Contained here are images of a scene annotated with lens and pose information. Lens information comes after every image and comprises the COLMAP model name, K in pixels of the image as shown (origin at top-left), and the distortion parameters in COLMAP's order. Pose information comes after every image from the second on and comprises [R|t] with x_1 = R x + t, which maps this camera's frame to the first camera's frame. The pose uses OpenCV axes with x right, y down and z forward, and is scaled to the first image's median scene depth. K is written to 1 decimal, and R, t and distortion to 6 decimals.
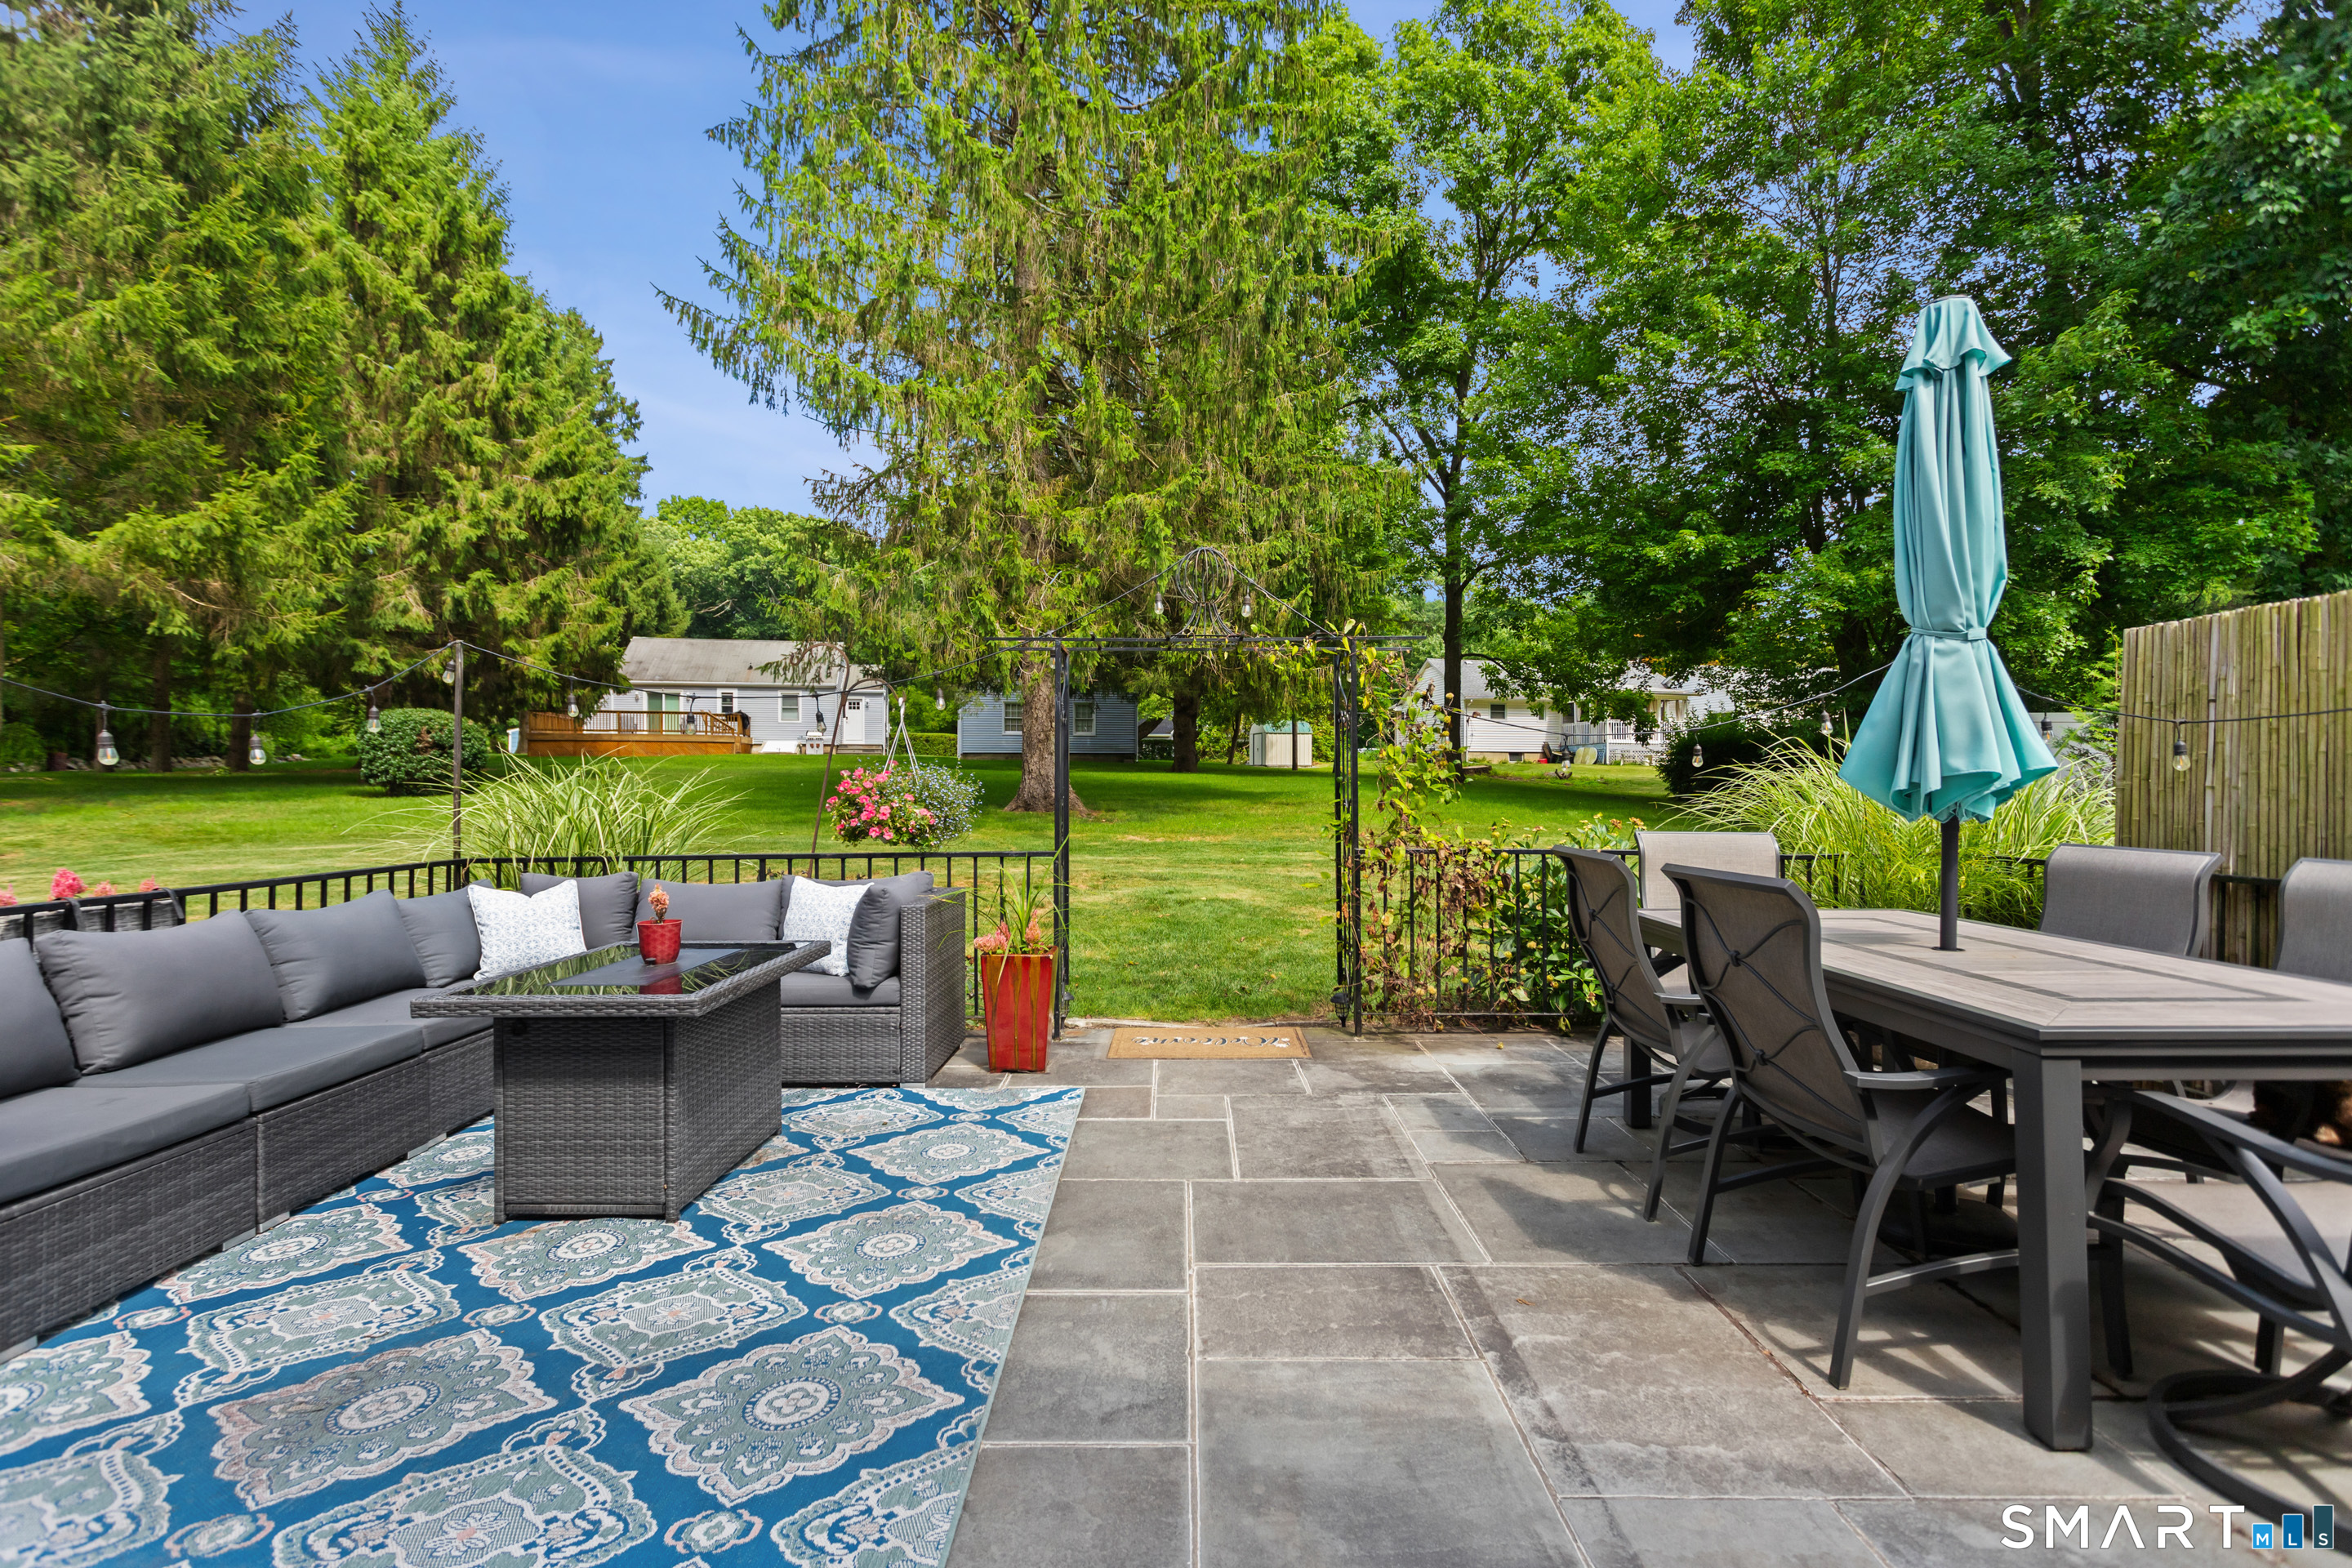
lens RADIAL K [[1115.7, 0, 1170.9], [0, 1115.7, 783.4], [0, 0, 1]] dist [0.001166, 0.000892]
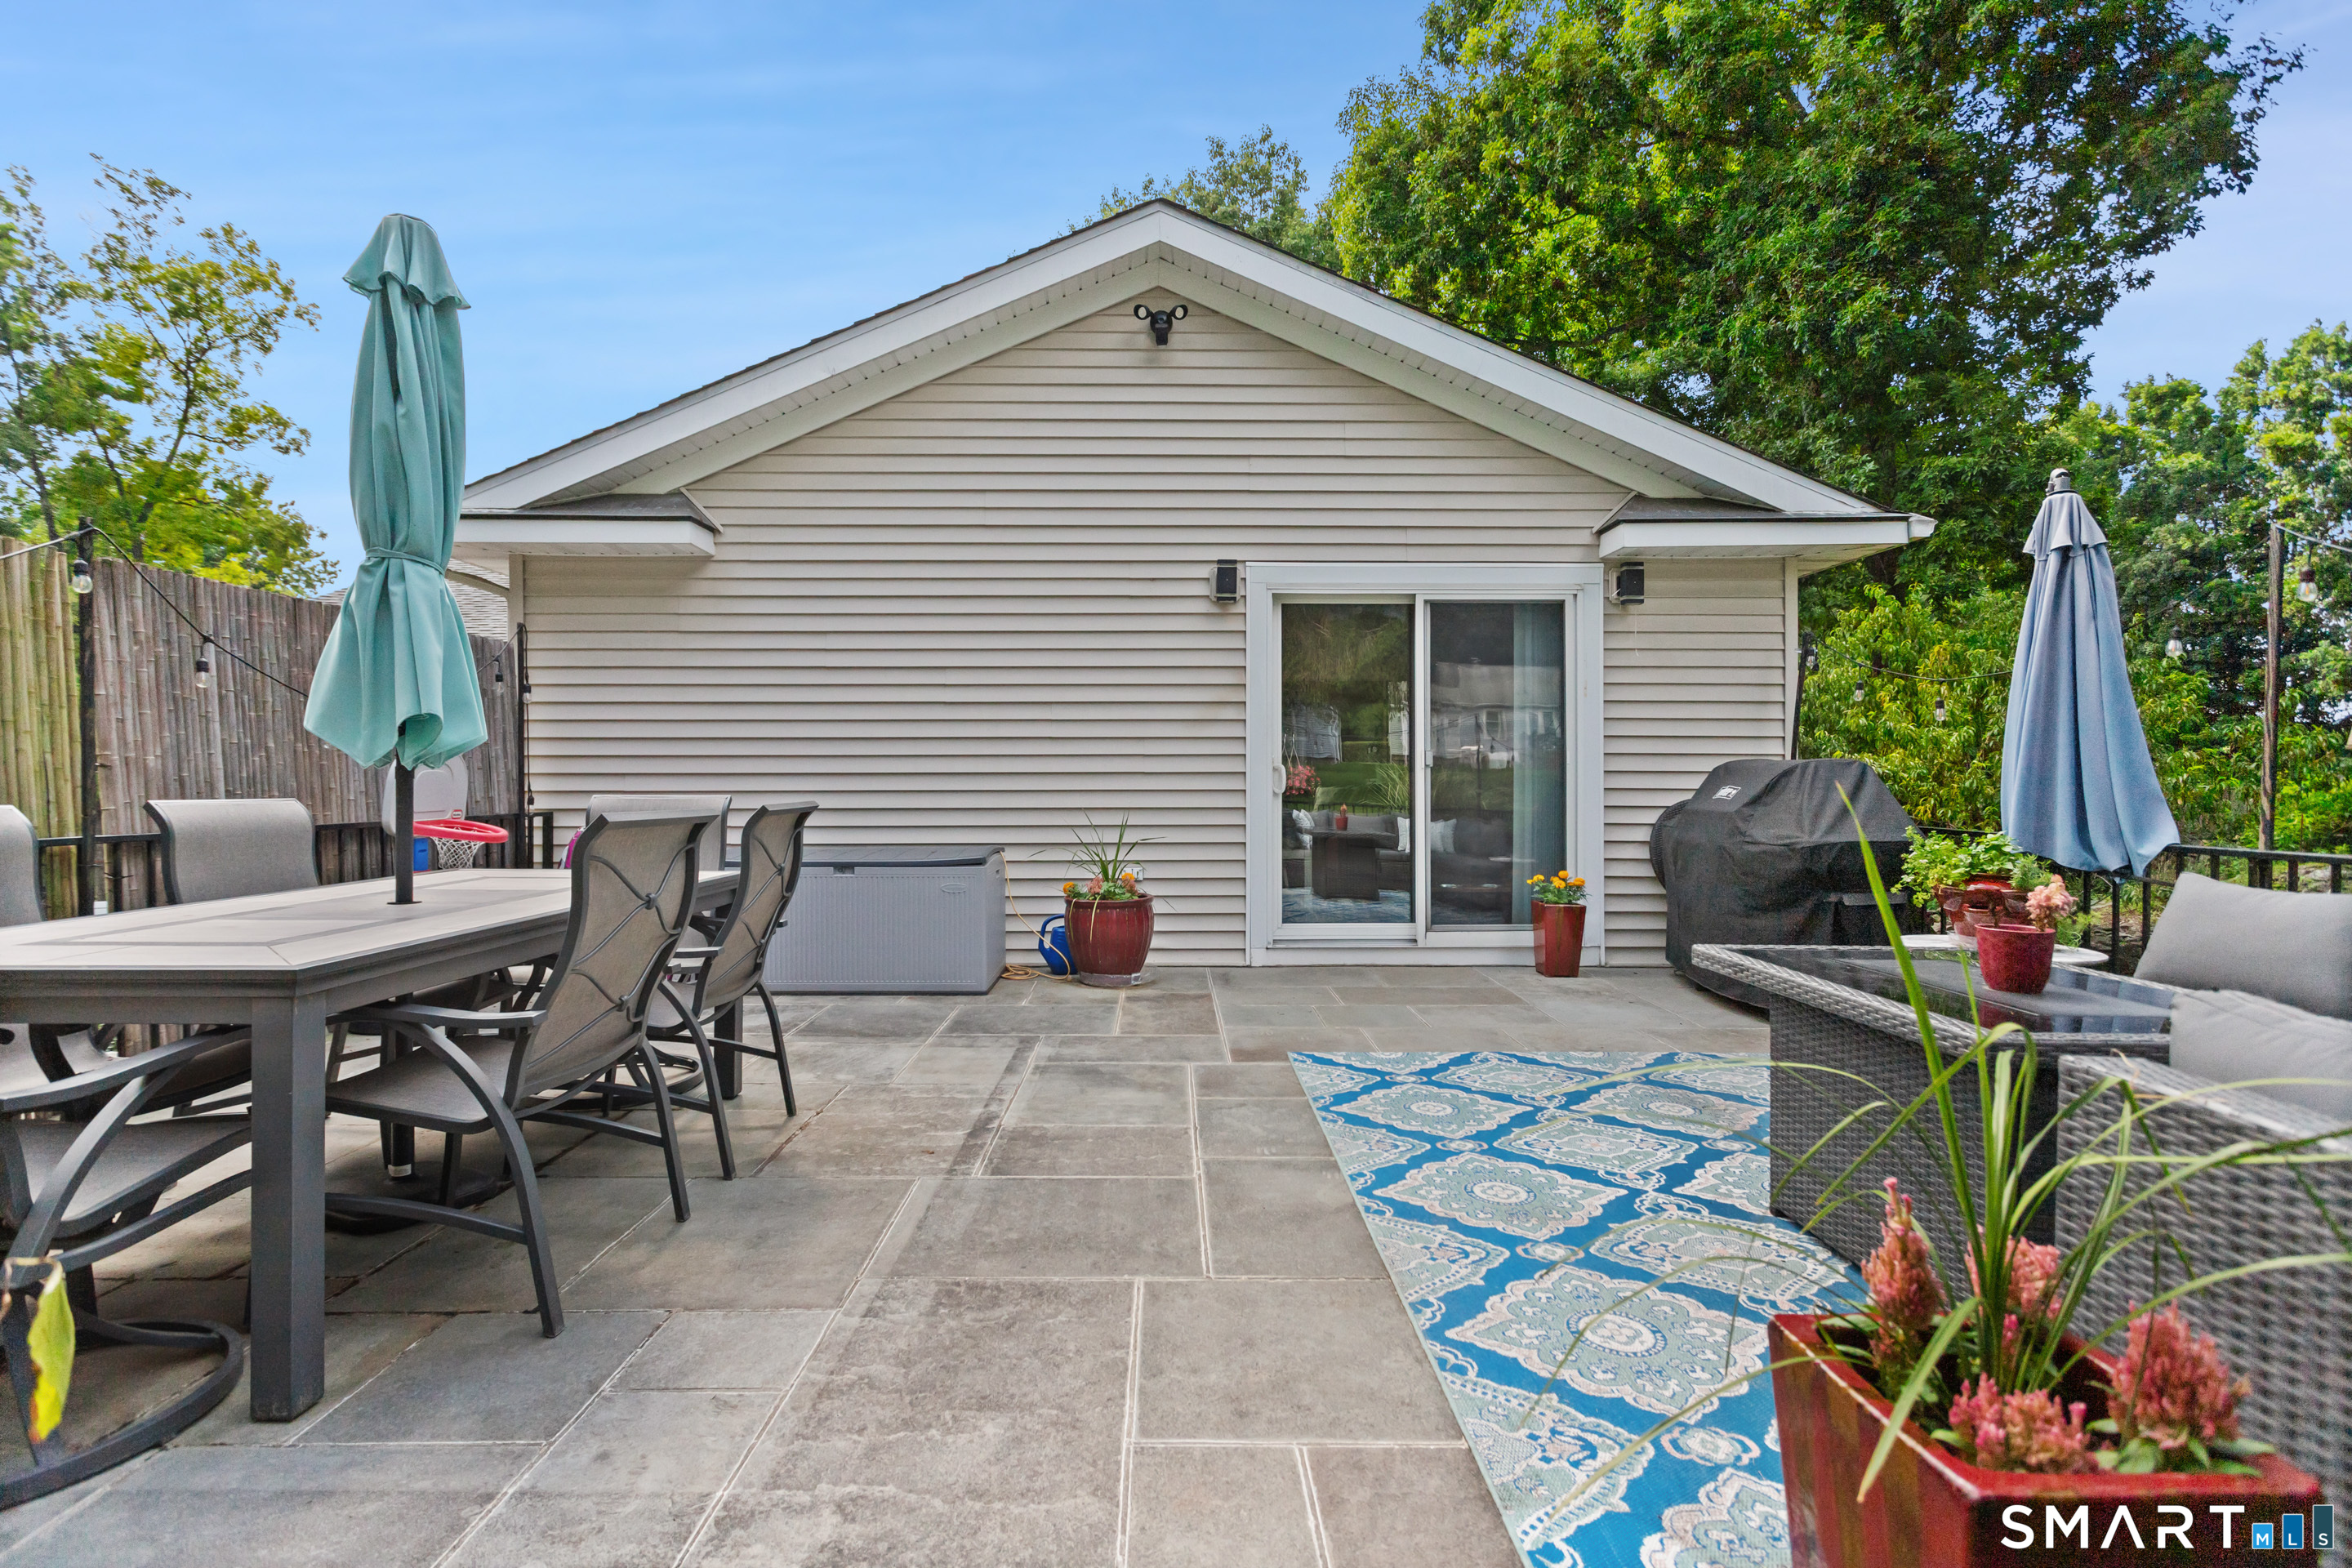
lens RADIAL K [[1115.7, 0, 1170.9], [0, 1115.7, 783.4], [0, 0, 1]] dist [0.001166, 0.000892]
pose [[-0.999911, 0.000127, -0.013365, 0.045115], [0.000116, 1.000000, 0.000812, 0.036917], [0.013365, 0.000811, -0.999910, 1.581262]]
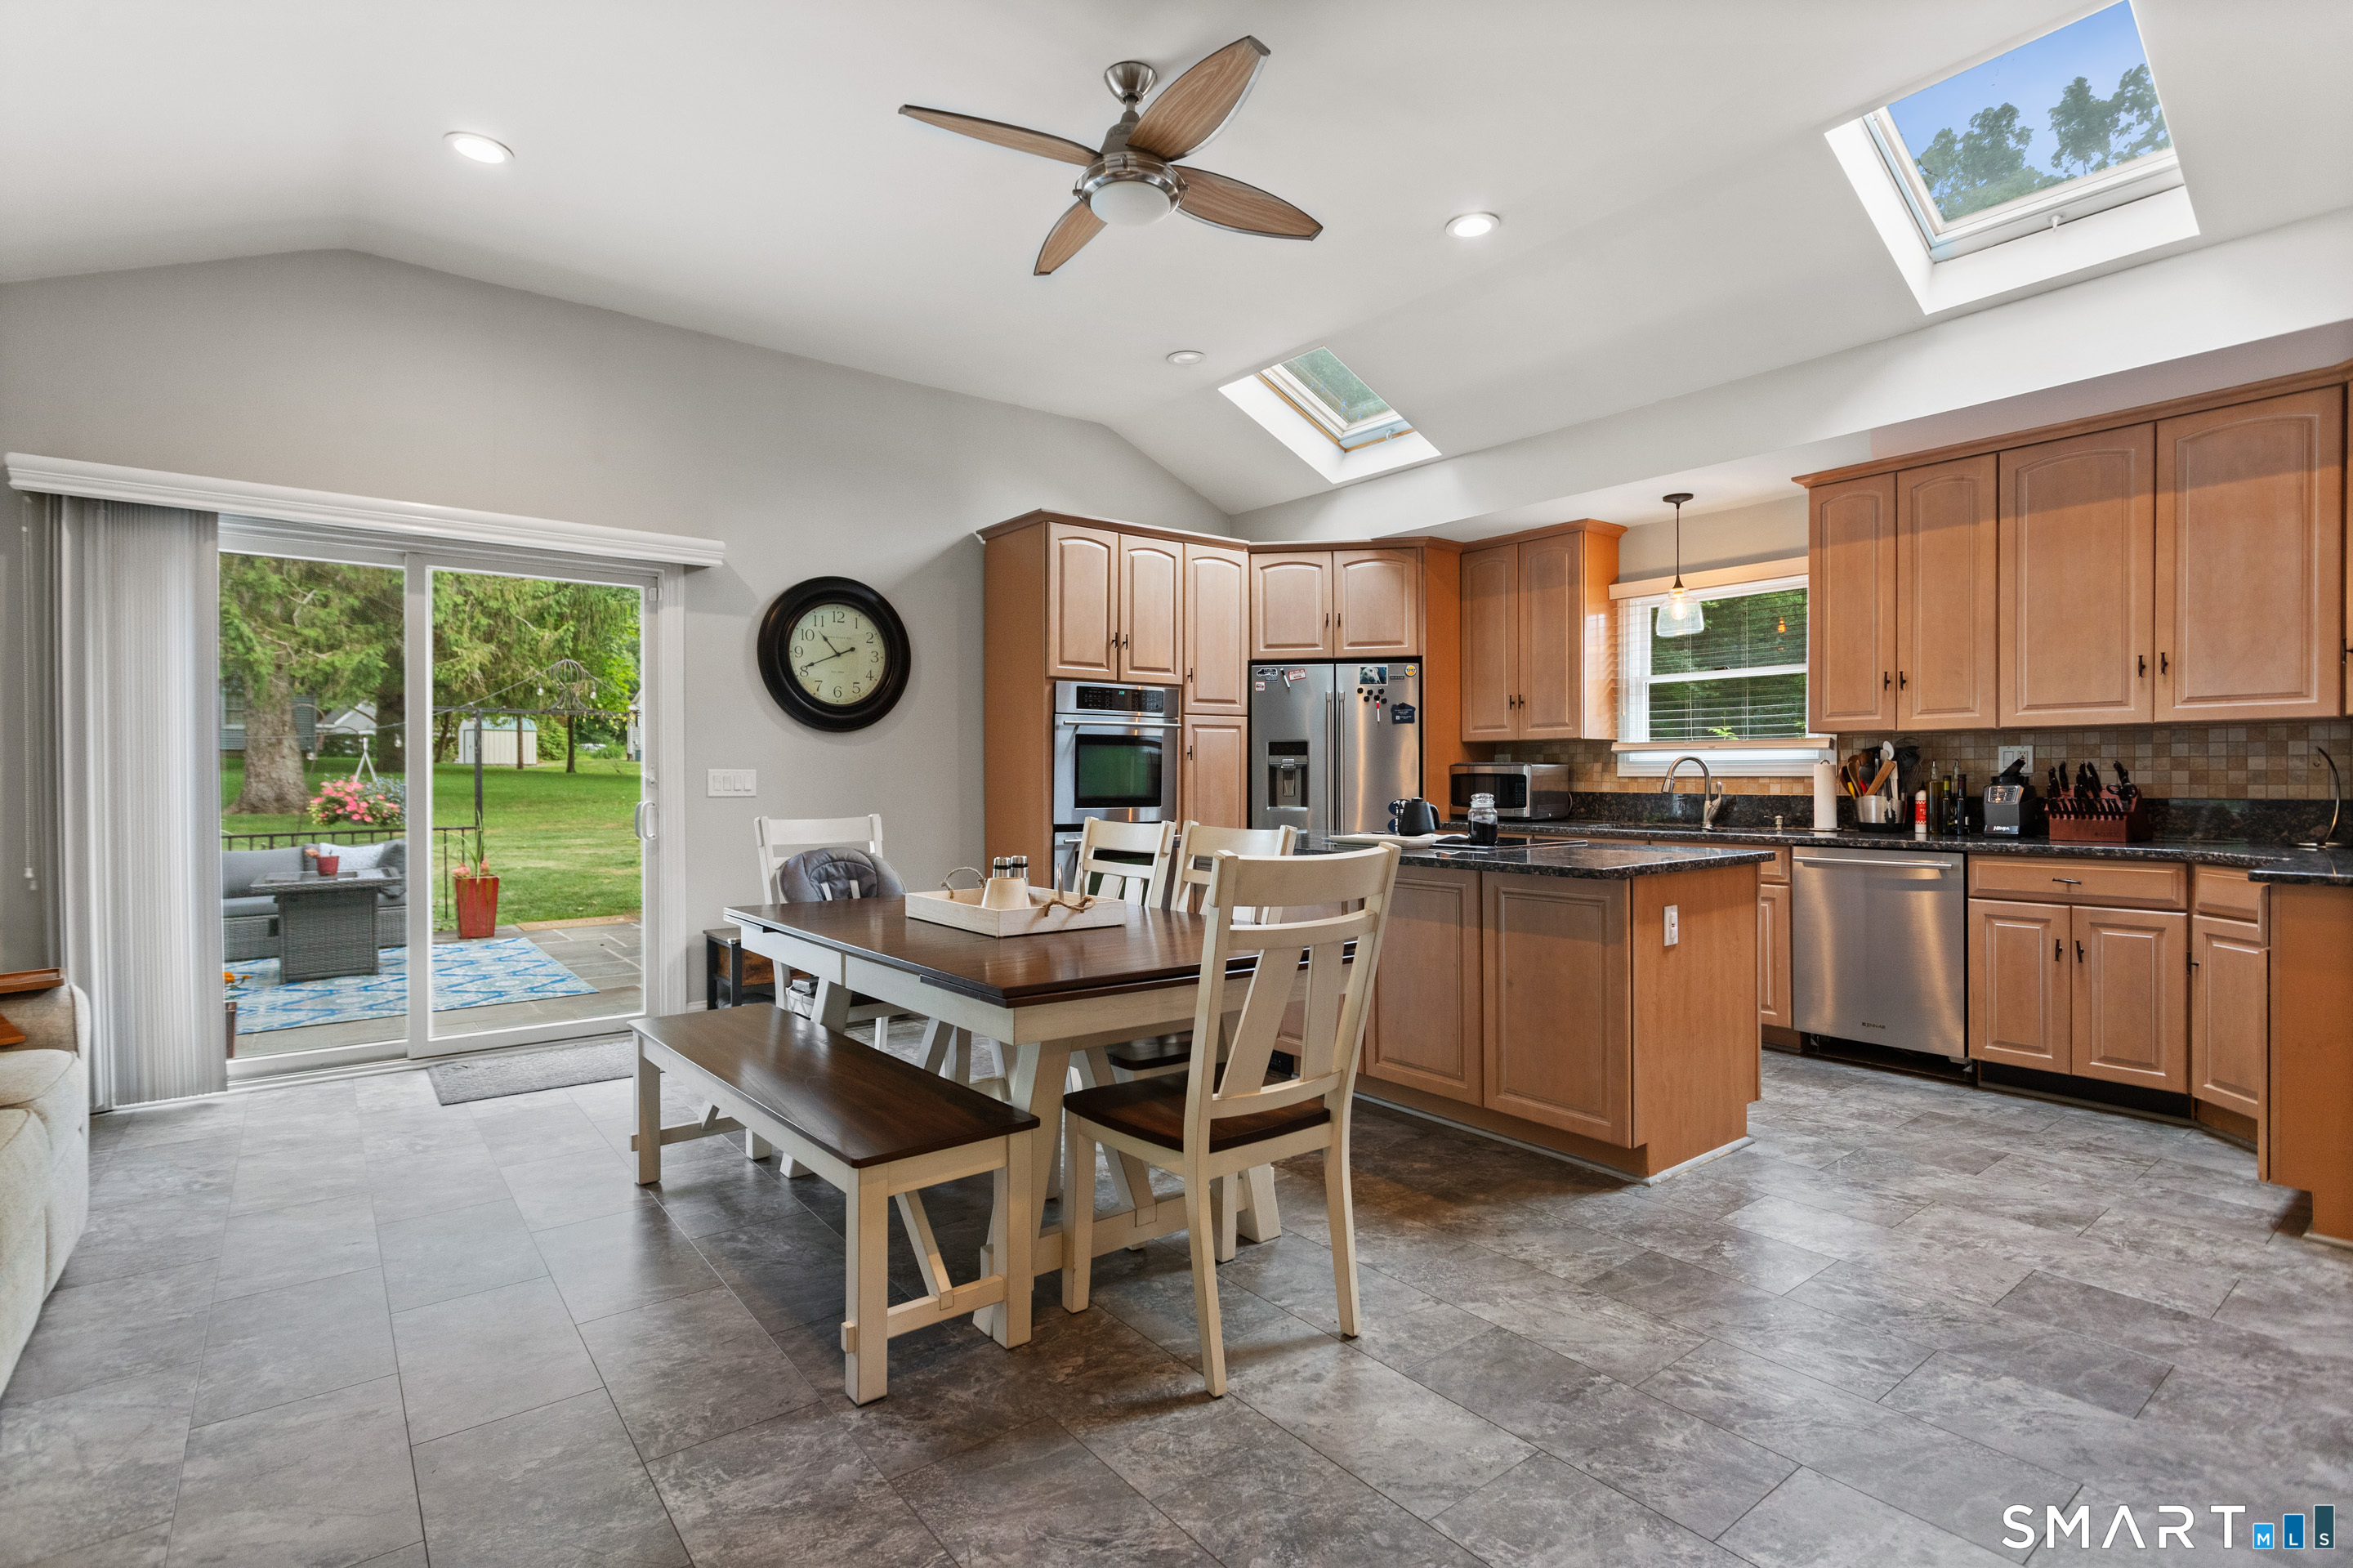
lens RADIAL K [[1116.2, 0, 1171.4], [0, 1116.2, 783.4], [0, 0, 1]] dist [0.001166, 0.000892]
pose [[0.791210, -0.006606, 0.611509, -0.416362], [0.004365, 0.999977, 0.005155, -0.017536], [-0.611529, -0.001409, 0.791221, -1.478284]]
